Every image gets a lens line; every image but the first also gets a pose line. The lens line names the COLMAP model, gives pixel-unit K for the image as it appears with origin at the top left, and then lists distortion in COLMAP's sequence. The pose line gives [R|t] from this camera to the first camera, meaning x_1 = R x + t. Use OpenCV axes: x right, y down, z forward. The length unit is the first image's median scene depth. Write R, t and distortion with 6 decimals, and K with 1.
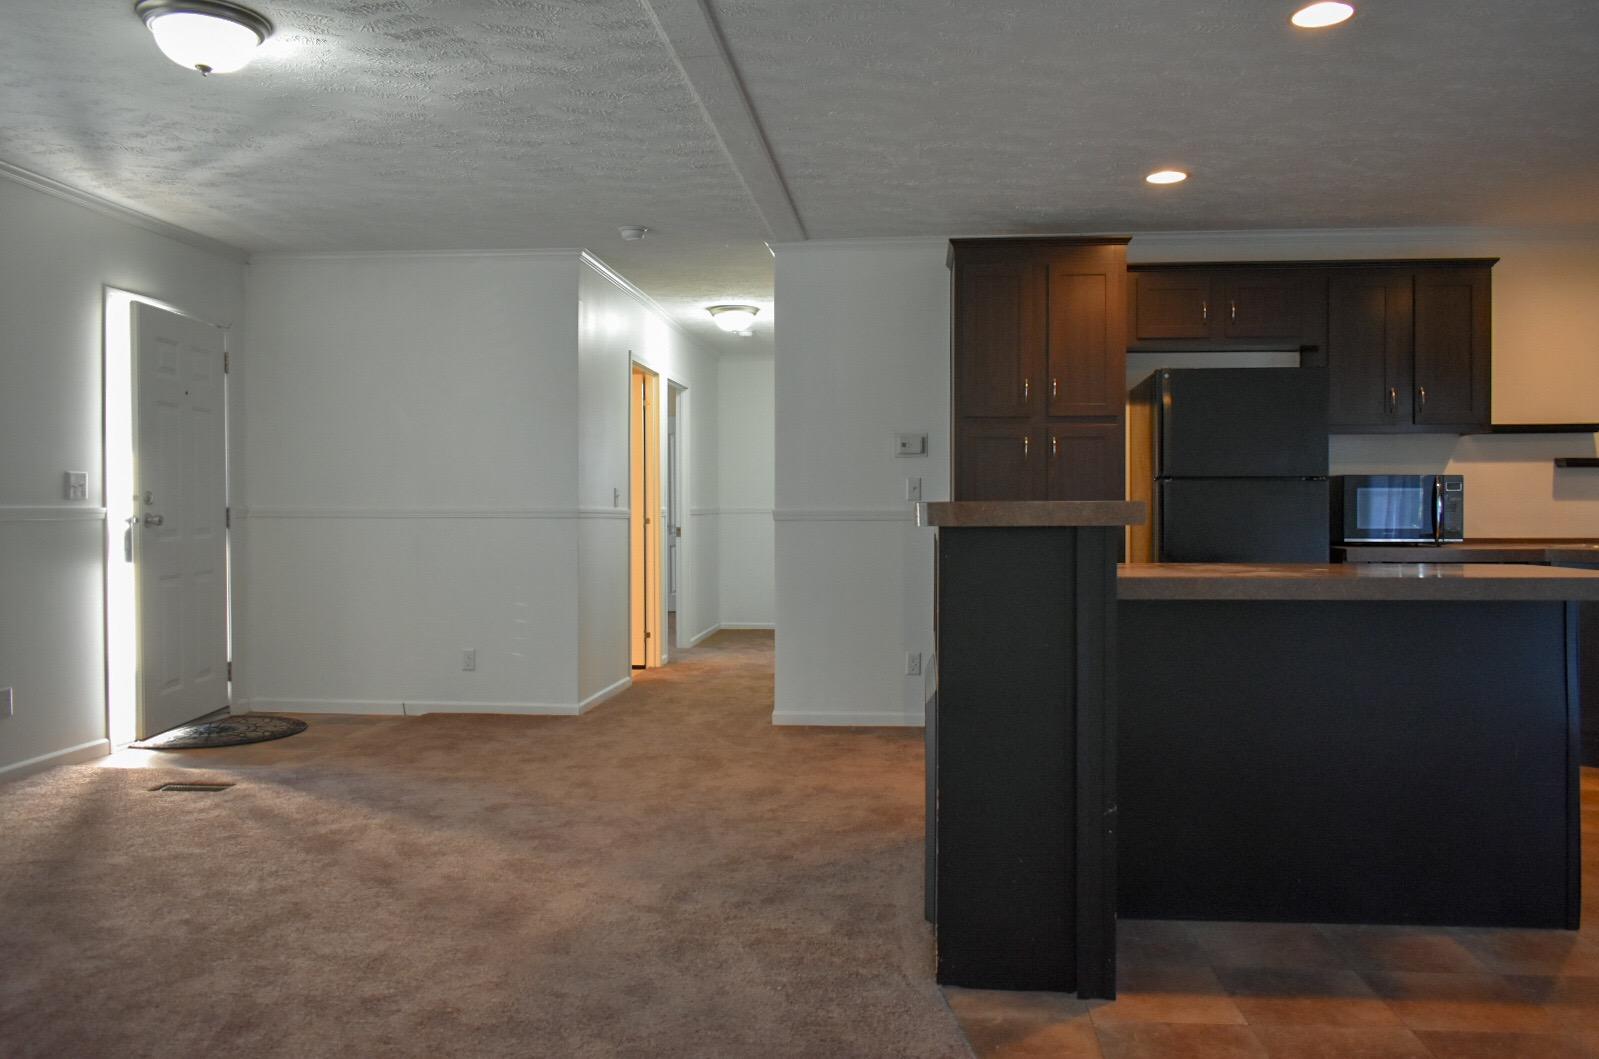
lens RADIAL K [[1240.3, 0, 821.3], [0, 1240.3, 506.1], [0, 0, 1]] dist [-0.022225, 0.016085]
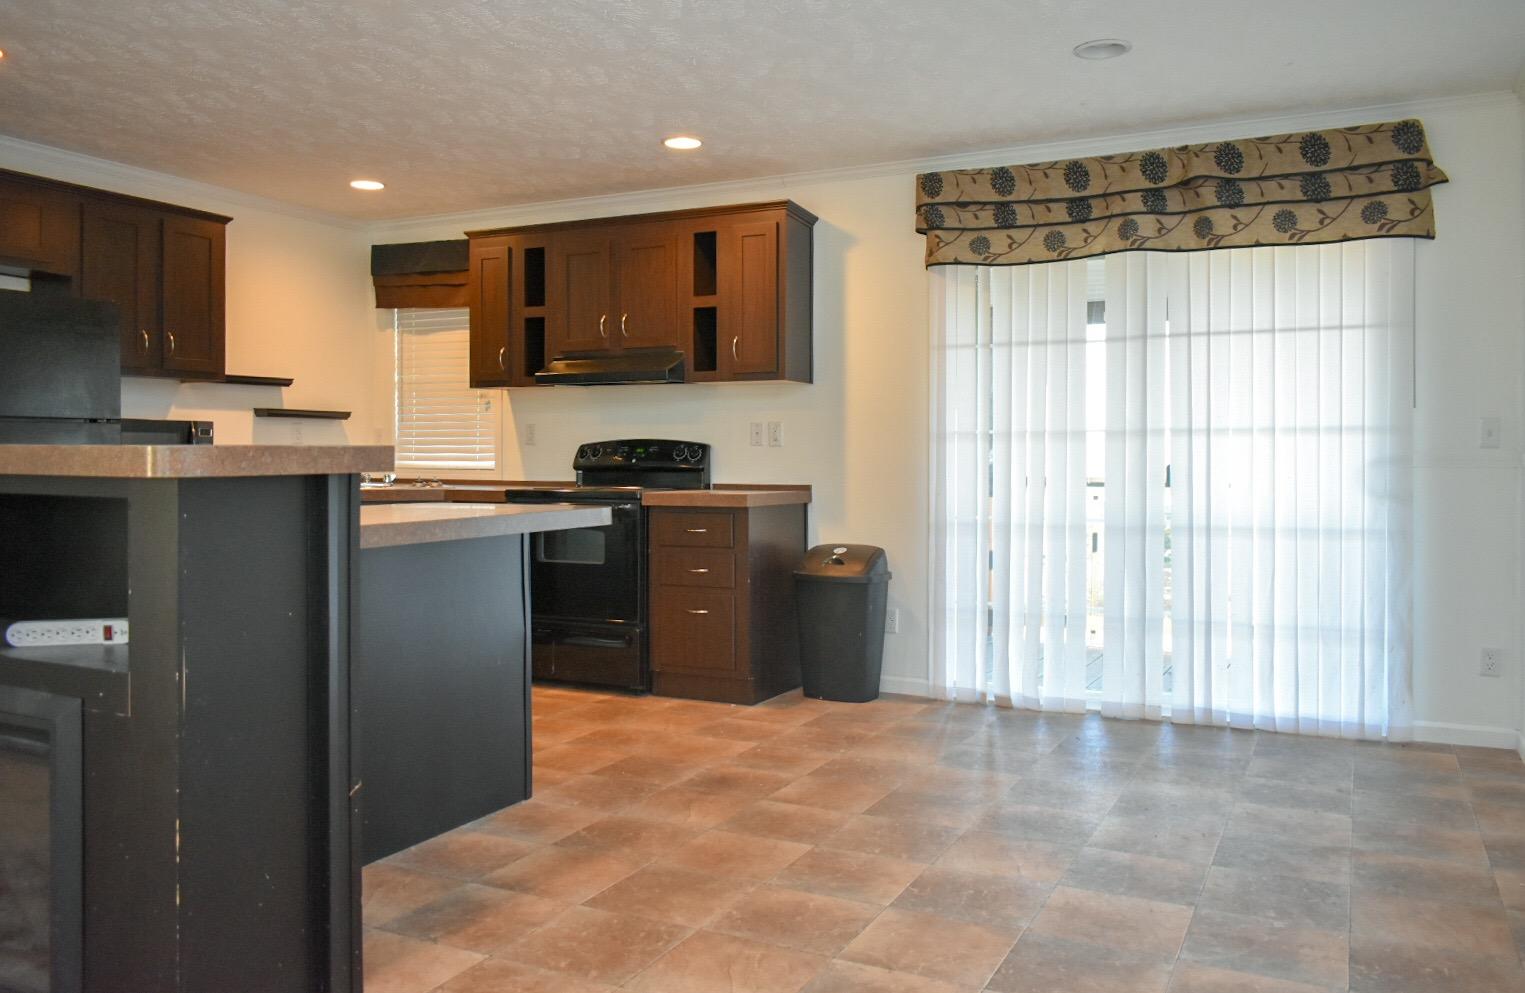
lens RADIAL K [[1189.3, 0, 769.3], [0, 1189.3, 467.6], [0, 0, 1]] dist [-0.015532, 0.004988]
pose [[0.372595, -0.012079, 0.927915, -0.241514], [-0.003354, 0.999891, 0.014363, -0.002600], [-0.927988, -0.008464, 0.372514, 0.205486]]
